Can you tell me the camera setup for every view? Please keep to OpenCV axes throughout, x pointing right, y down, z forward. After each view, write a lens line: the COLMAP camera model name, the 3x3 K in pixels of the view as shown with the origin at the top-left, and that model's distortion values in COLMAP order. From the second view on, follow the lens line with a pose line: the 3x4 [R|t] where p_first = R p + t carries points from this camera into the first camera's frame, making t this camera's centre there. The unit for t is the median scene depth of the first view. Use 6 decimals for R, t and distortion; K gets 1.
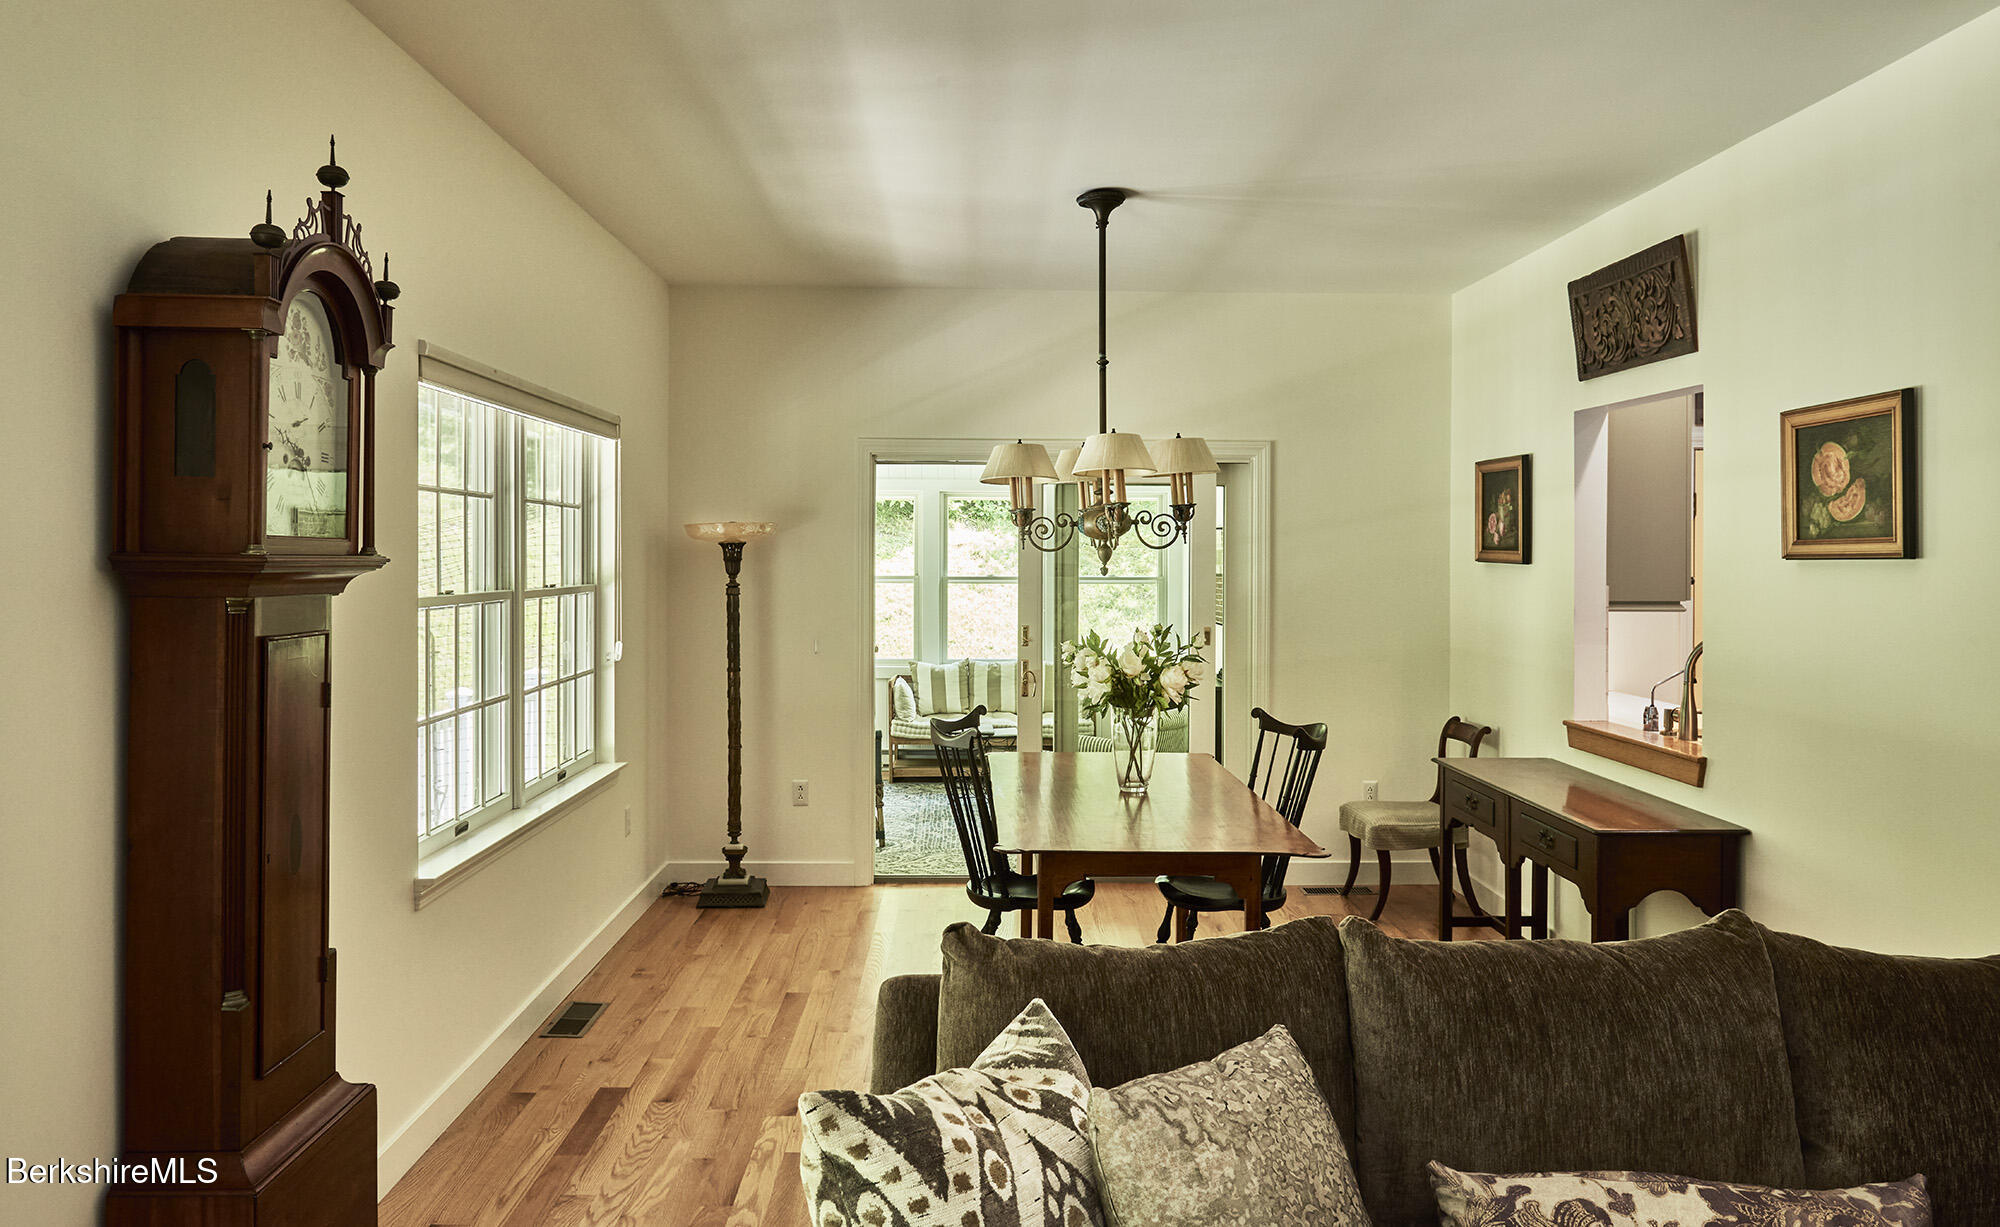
lens RADIAL K [[1906.1, 0, 1001.5], [0, 1906.1, 606.6], [0, 0, 1]] dist [0.003155, 0.000000]
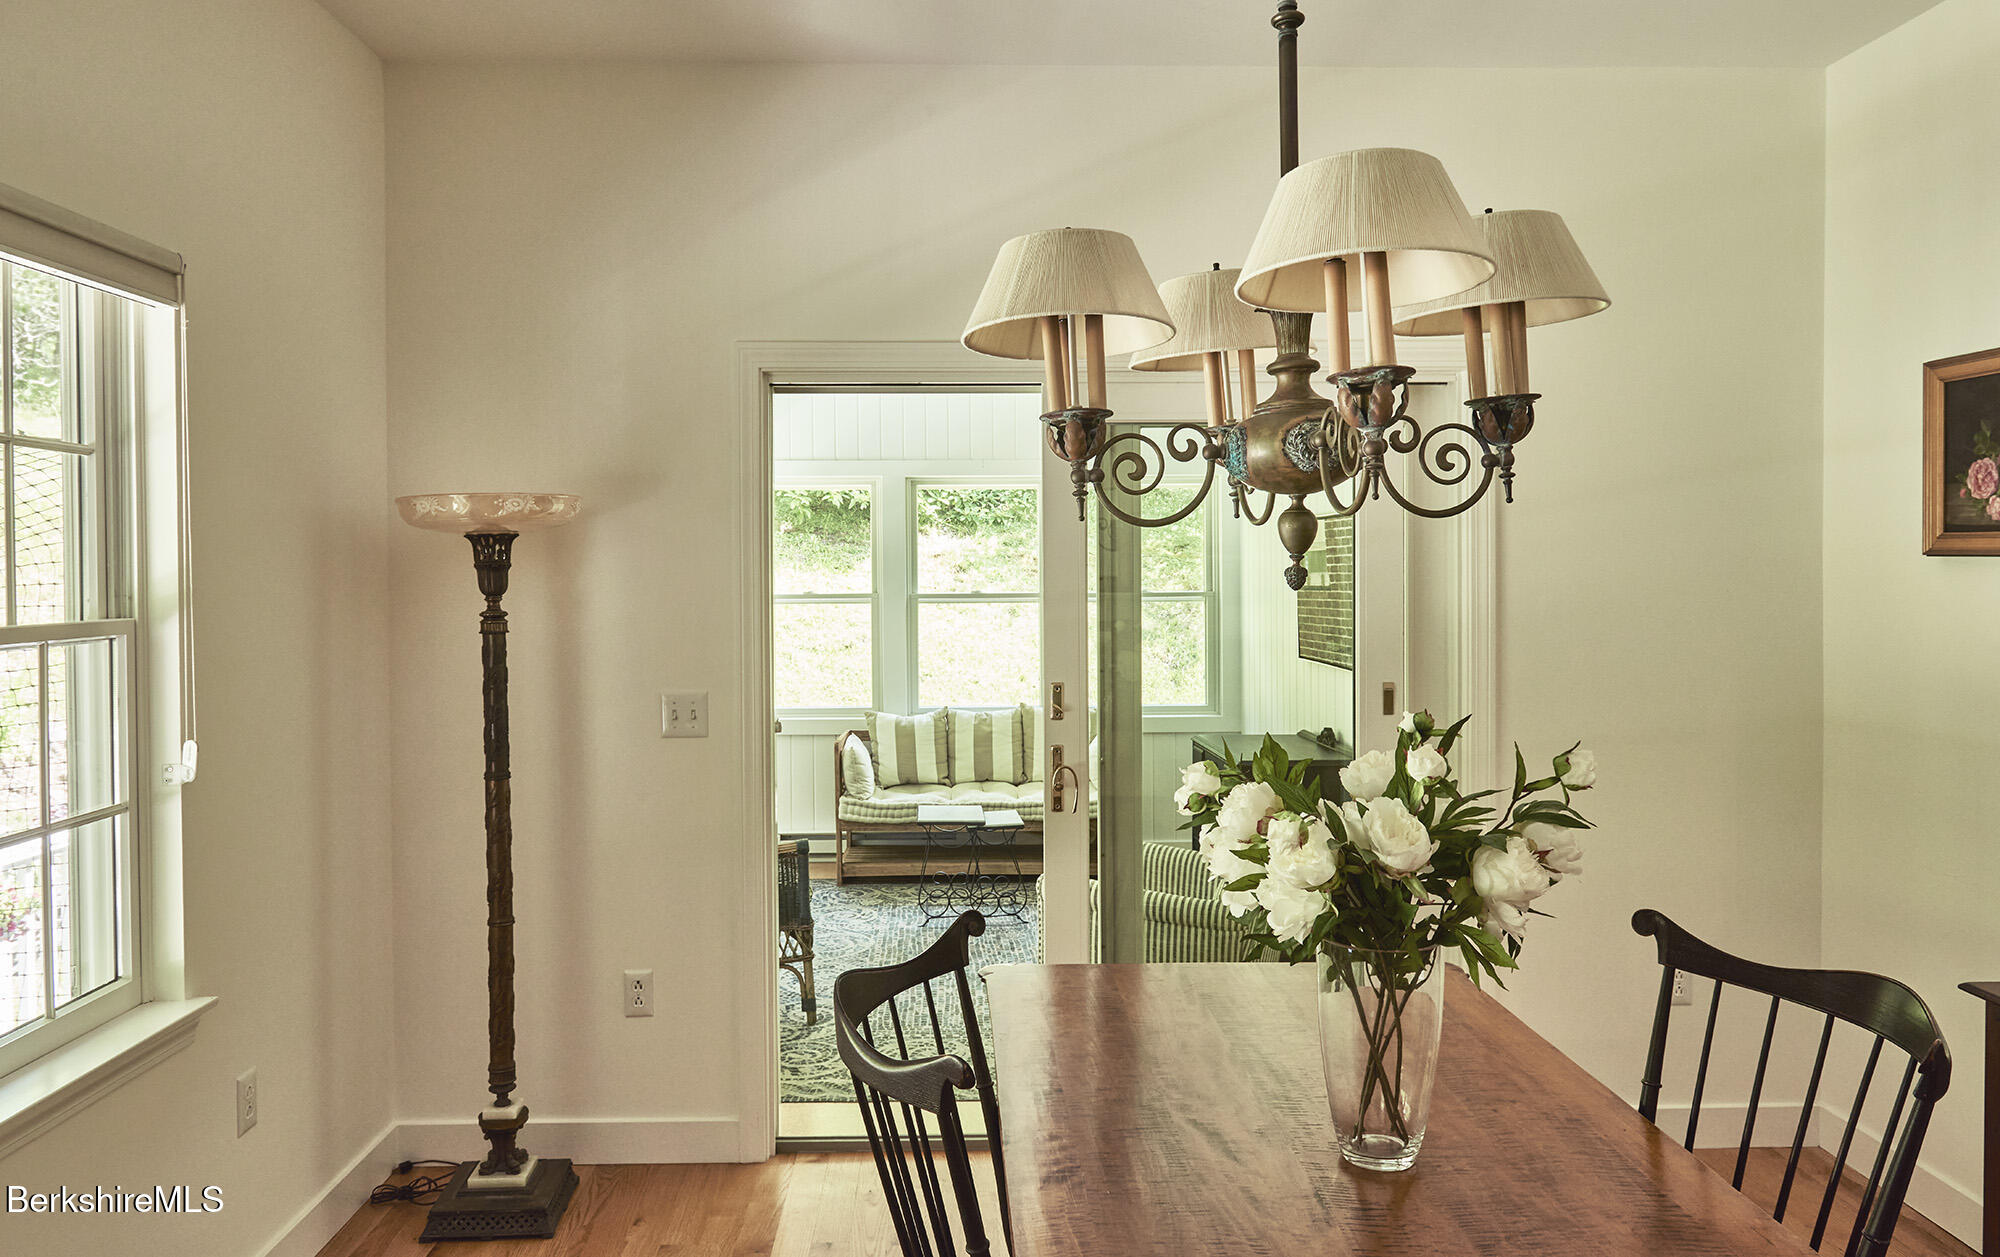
lens RADIAL K [[1384.6, 0, 997.1], [0, 1384.6, 640.7], [0, 0, 1]] dist [-0.002349, 0.000380]
pose [[0.999838, -0.009343, 0.015406, -0.008135], [0.009052, 0.999782, 0.018804, -0.009944], [-0.015578, -0.018662, 0.999704, 0.619007]]
